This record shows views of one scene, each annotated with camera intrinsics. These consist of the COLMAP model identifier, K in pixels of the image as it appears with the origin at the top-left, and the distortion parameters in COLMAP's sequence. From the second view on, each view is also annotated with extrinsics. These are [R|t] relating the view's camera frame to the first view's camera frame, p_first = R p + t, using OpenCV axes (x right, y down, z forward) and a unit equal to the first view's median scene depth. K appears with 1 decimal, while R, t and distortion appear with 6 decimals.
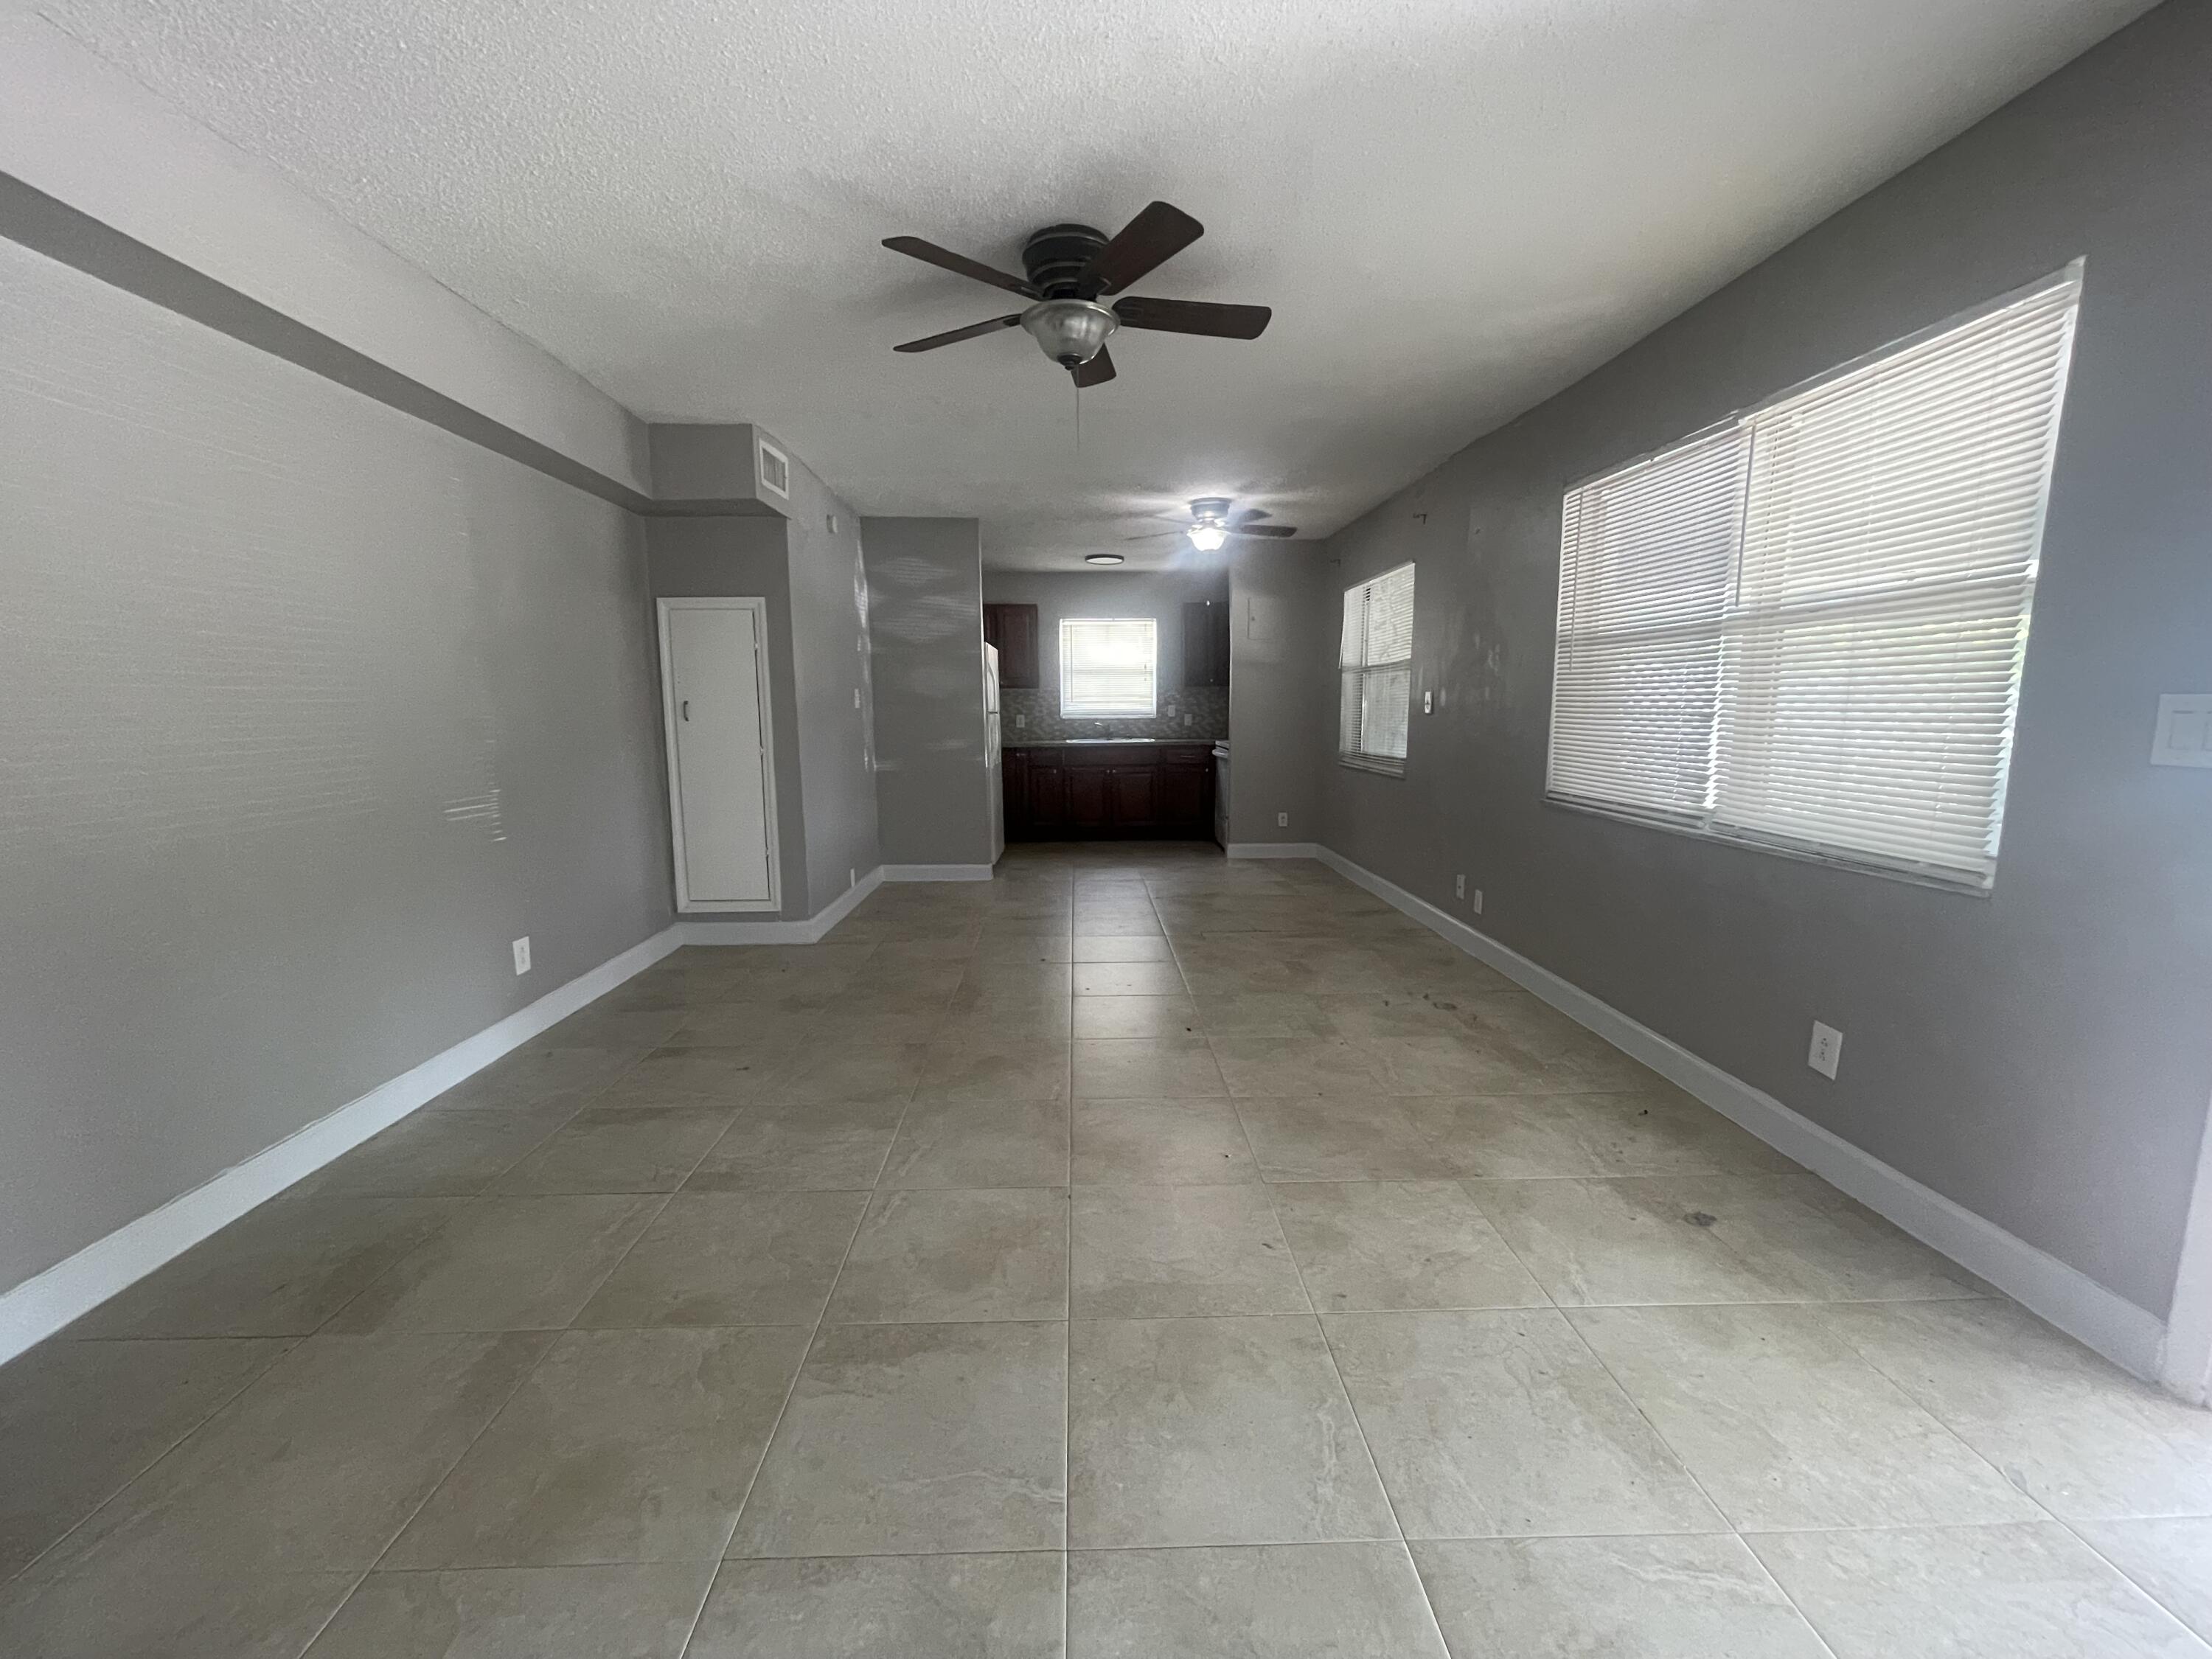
lens RADIAL K [[890.4, 0, 1093.5], [0, 890.4, 841.6], [0, 0, 1]] dist [-0.001809, 0.000246]
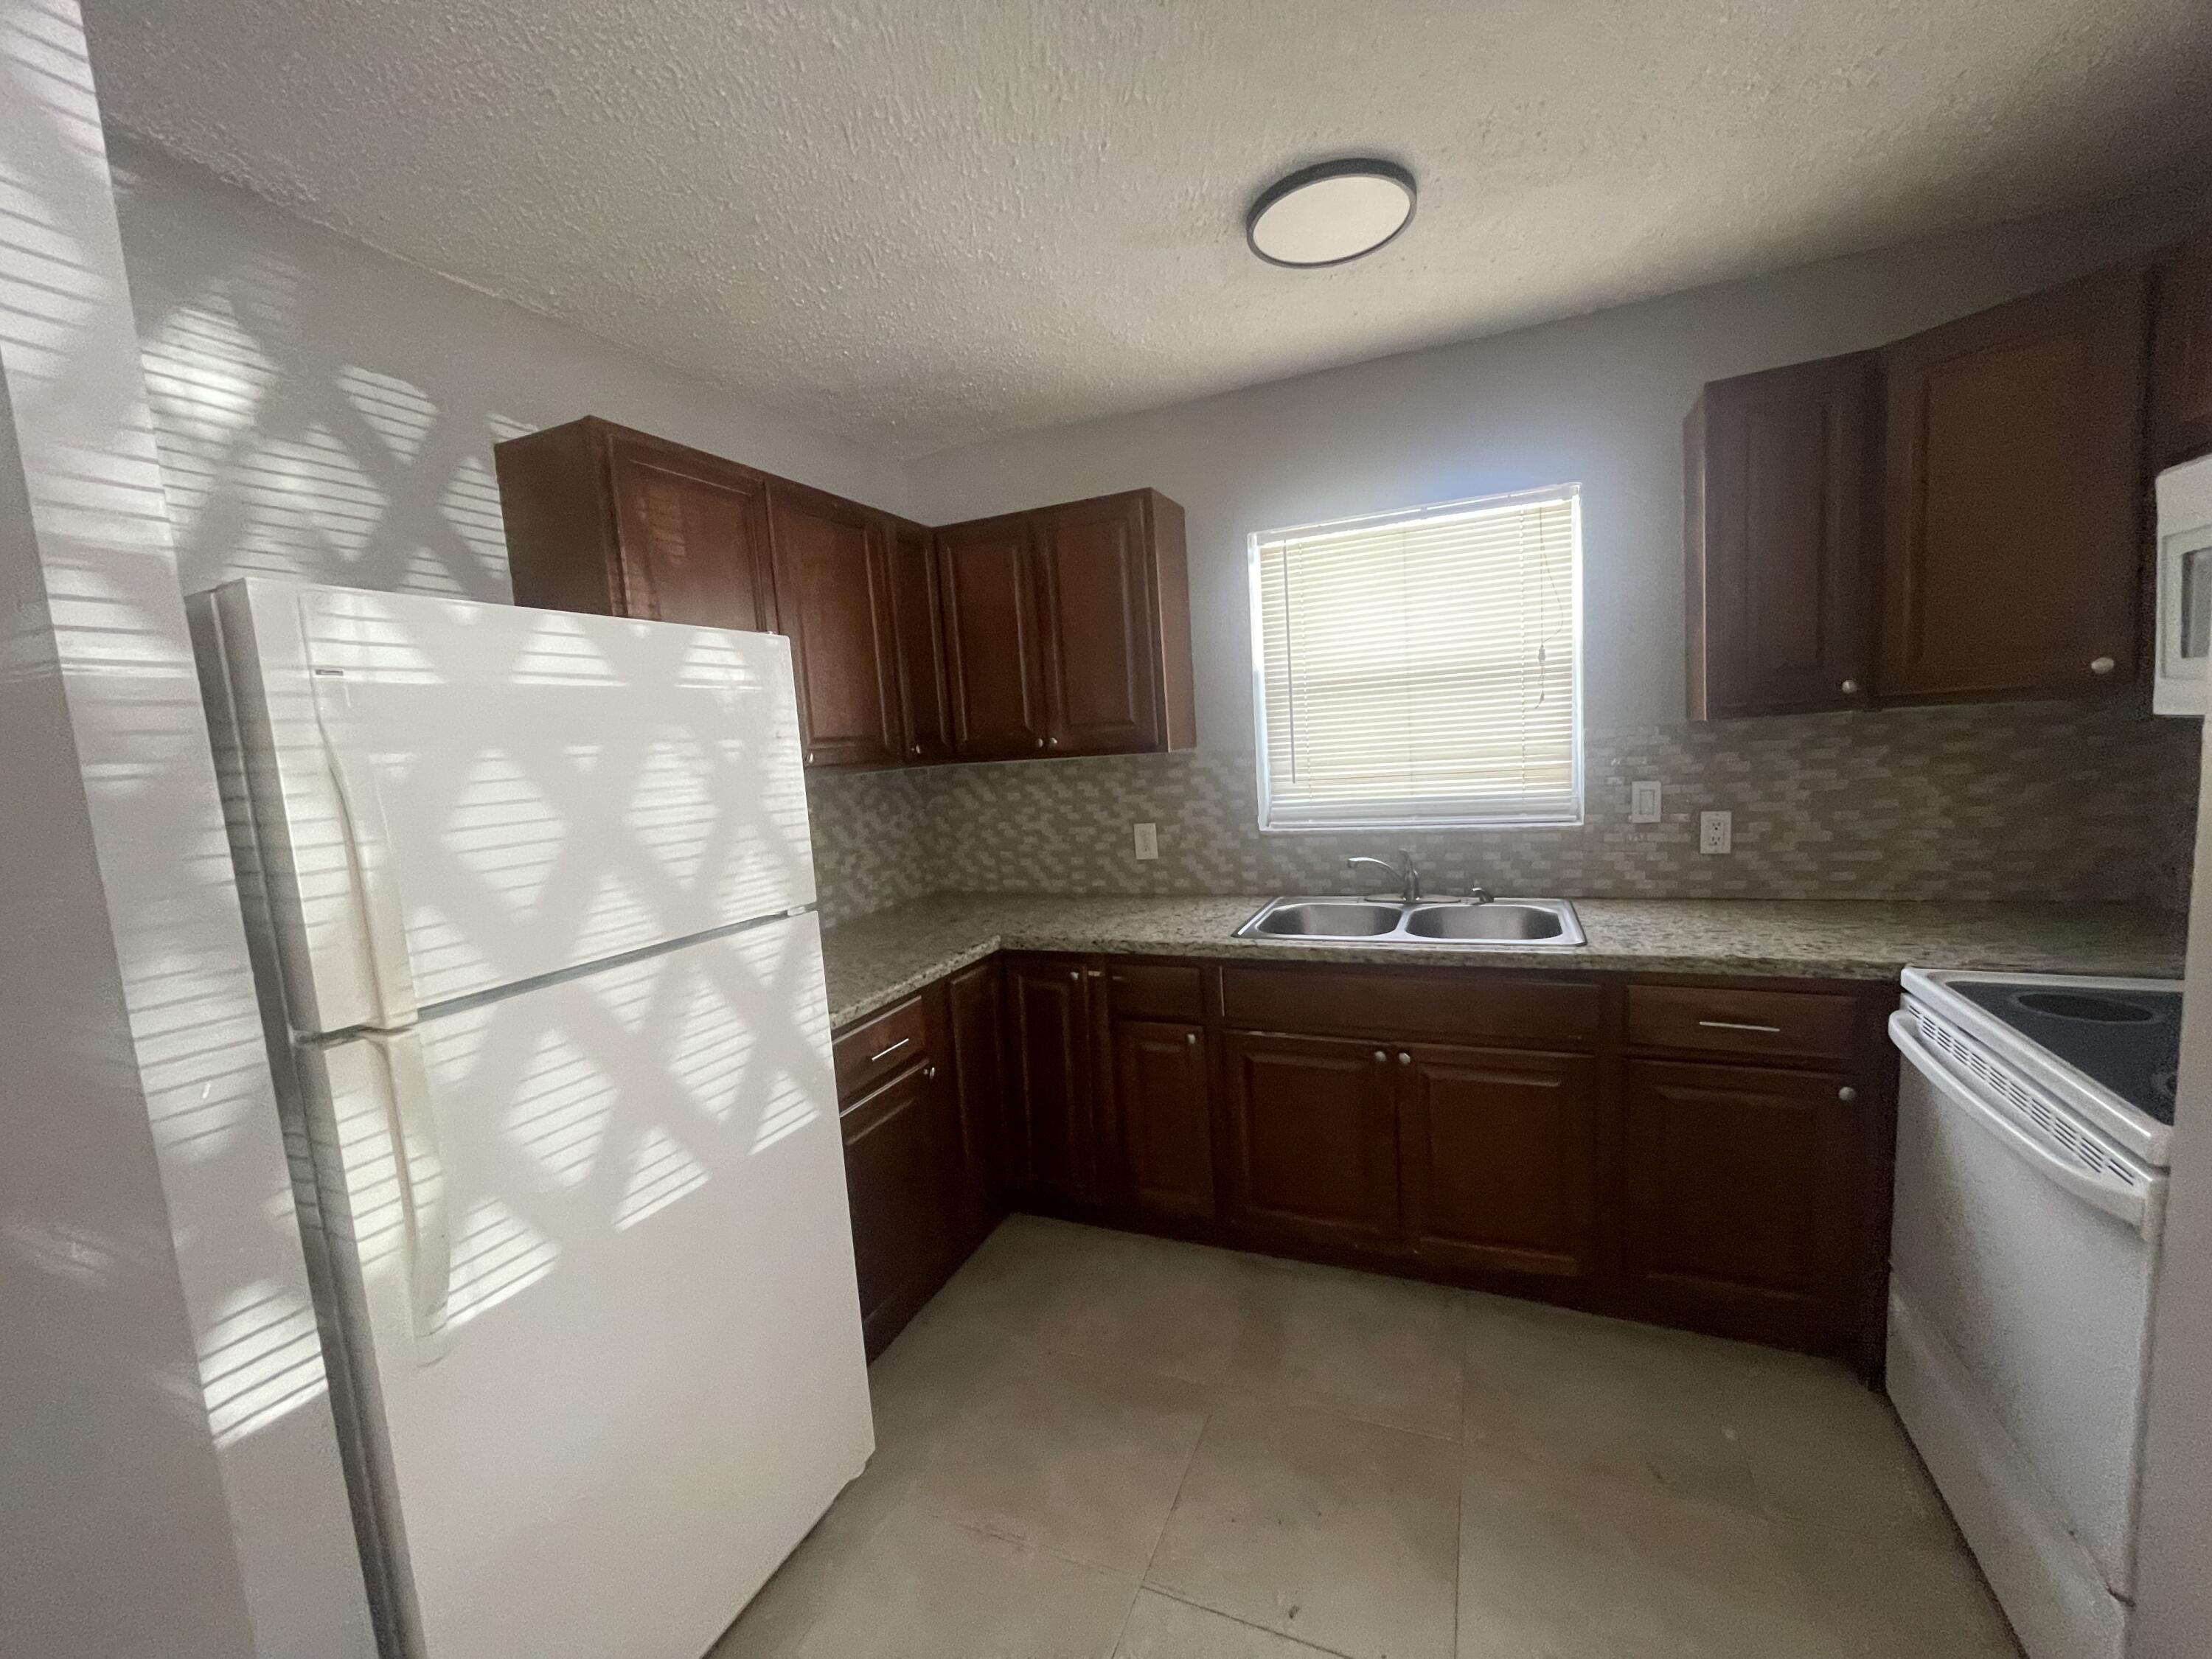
lens RADIAL K [[890.4, 0, 1093.5], [0, 890.4, 841.6], [0, 0, 1]] dist [-0.001809, 0.000246]
pose [[0.902909, -0.003846, -0.429816, 0.050675], [-0.001364, 0.999929, -0.011813, -0.131052], [0.429831, 0.011253, 0.902839, 0.671689]]
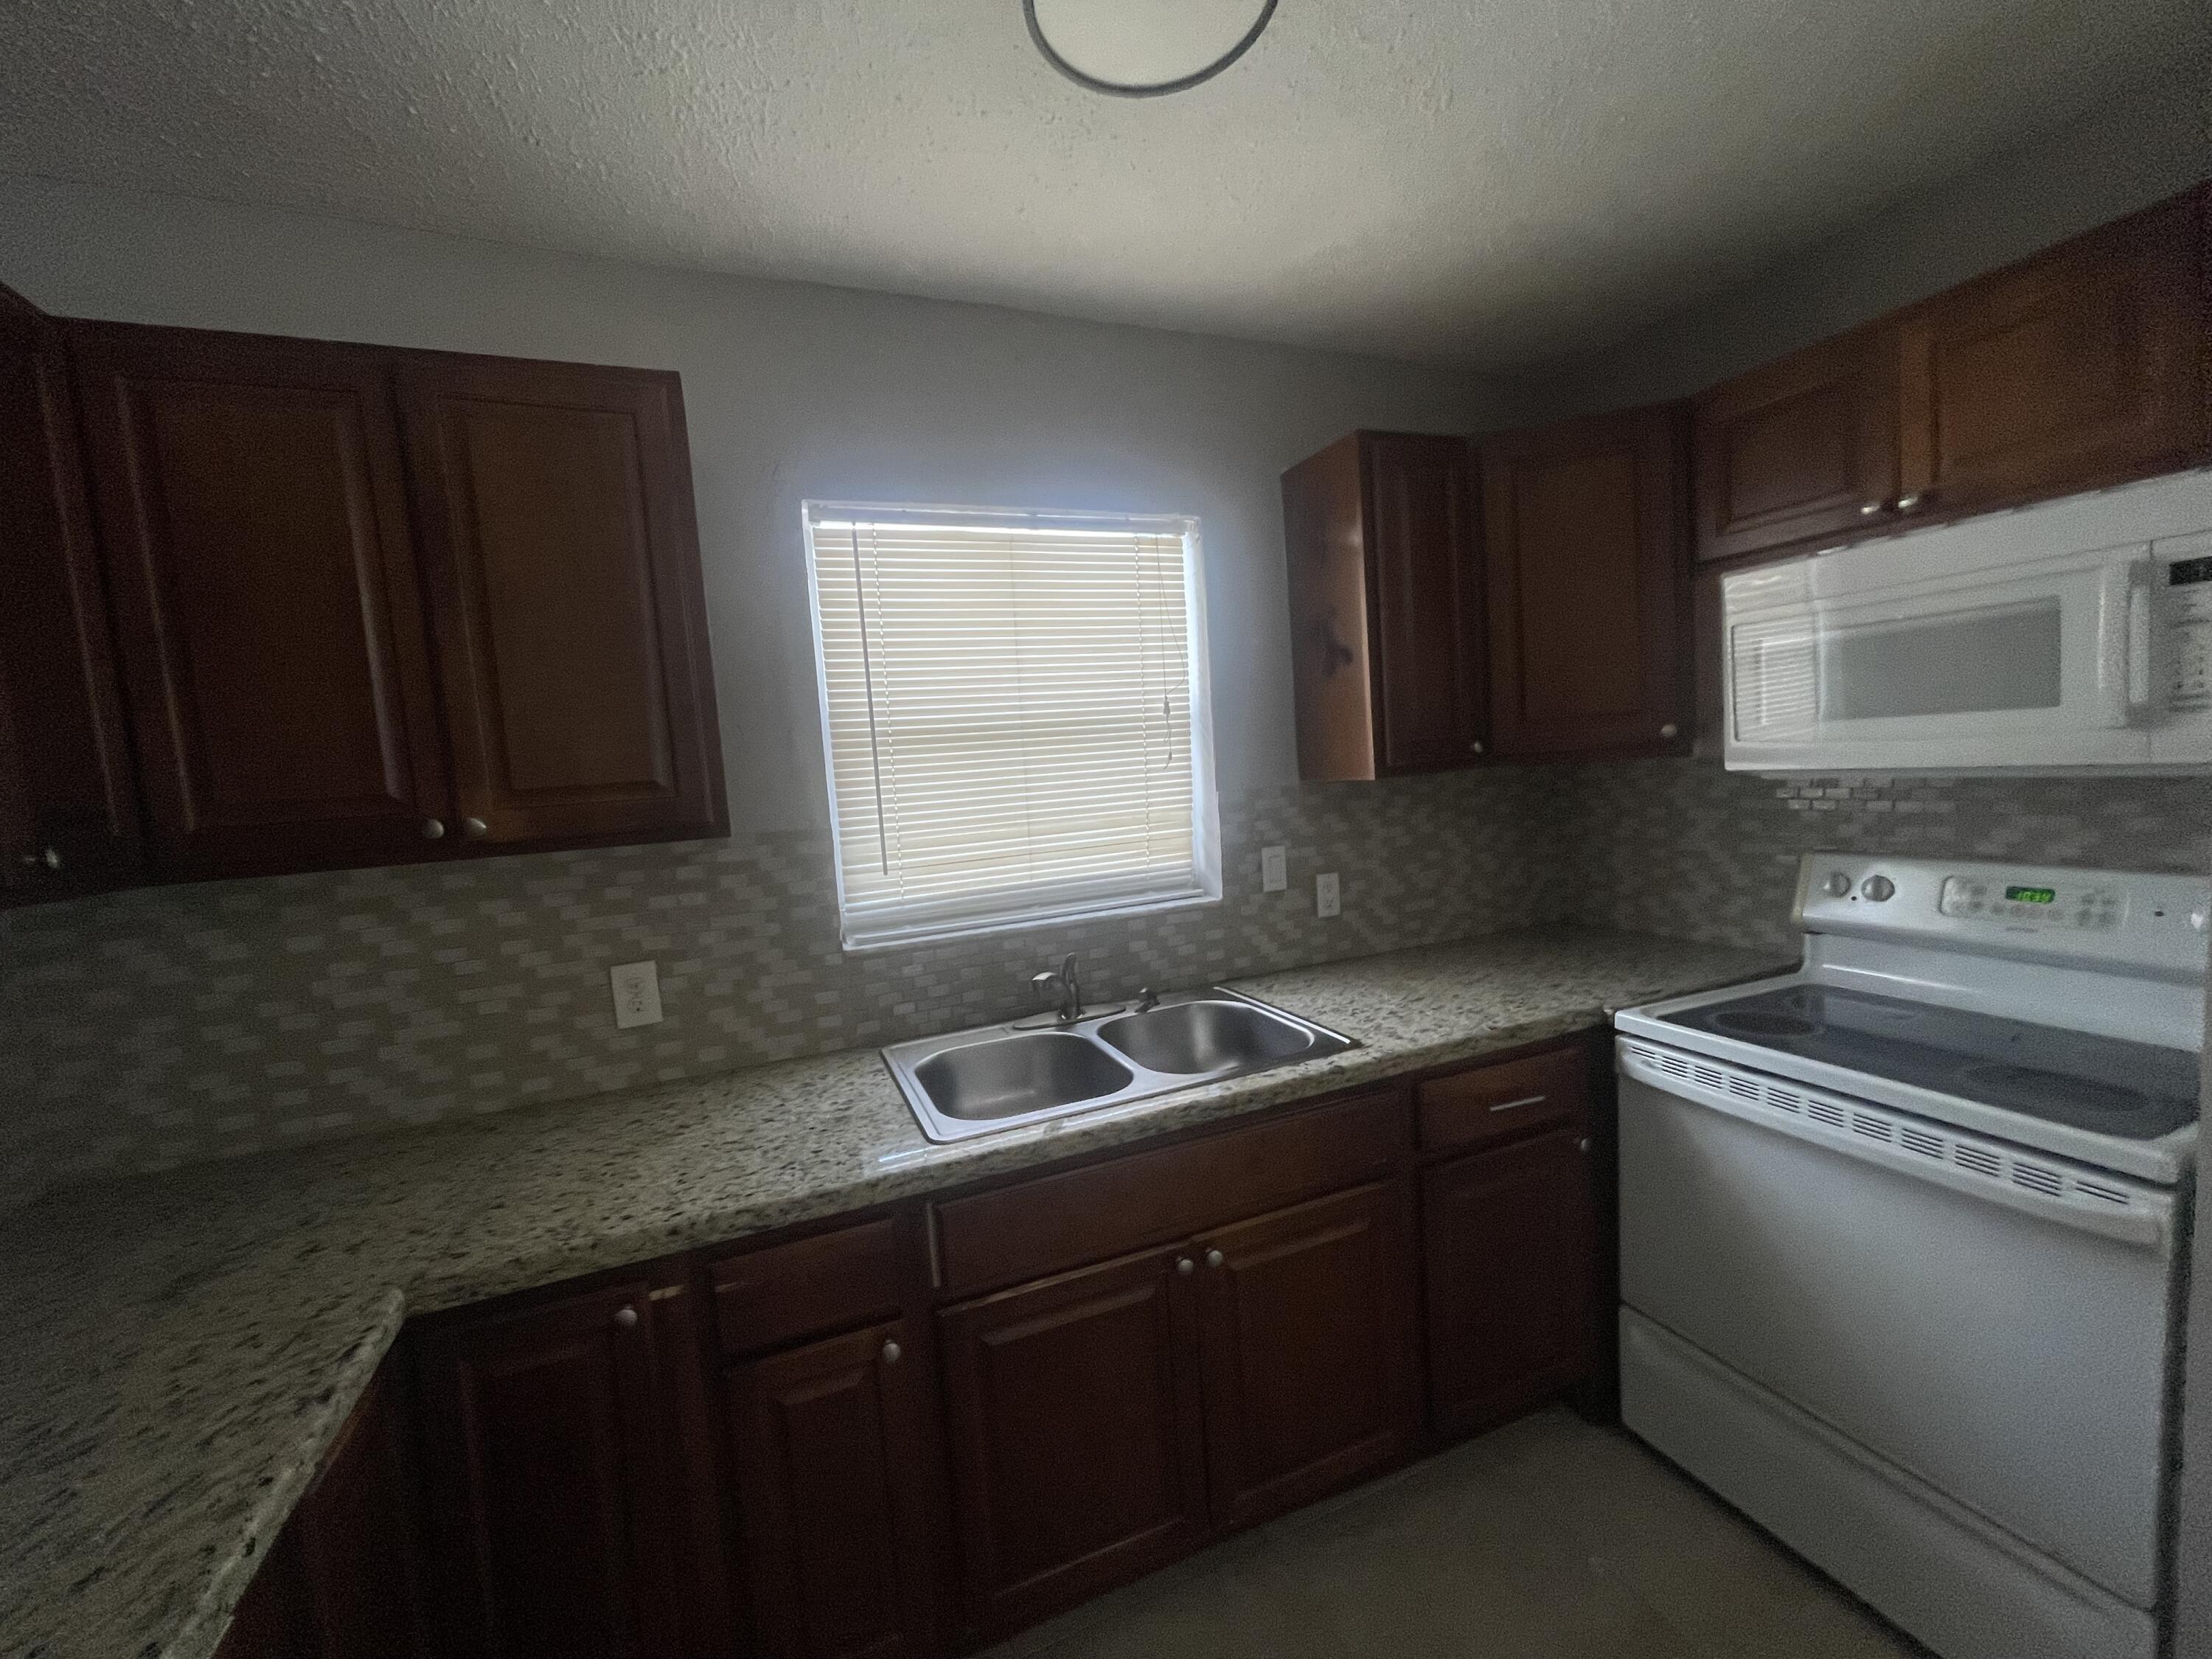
lens RADIAL K [[890.4, 0, 1093.5], [0, 890.4, 841.6], [0, 0, 1]] dist [-0.001809, 0.000246]
pose [[0.933351, -0.088717, 0.347829, -0.052912], [0.112982, 0.992335, -0.050068, -0.147932], [-0.340721, 0.086029, 0.936220, 0.772196]]
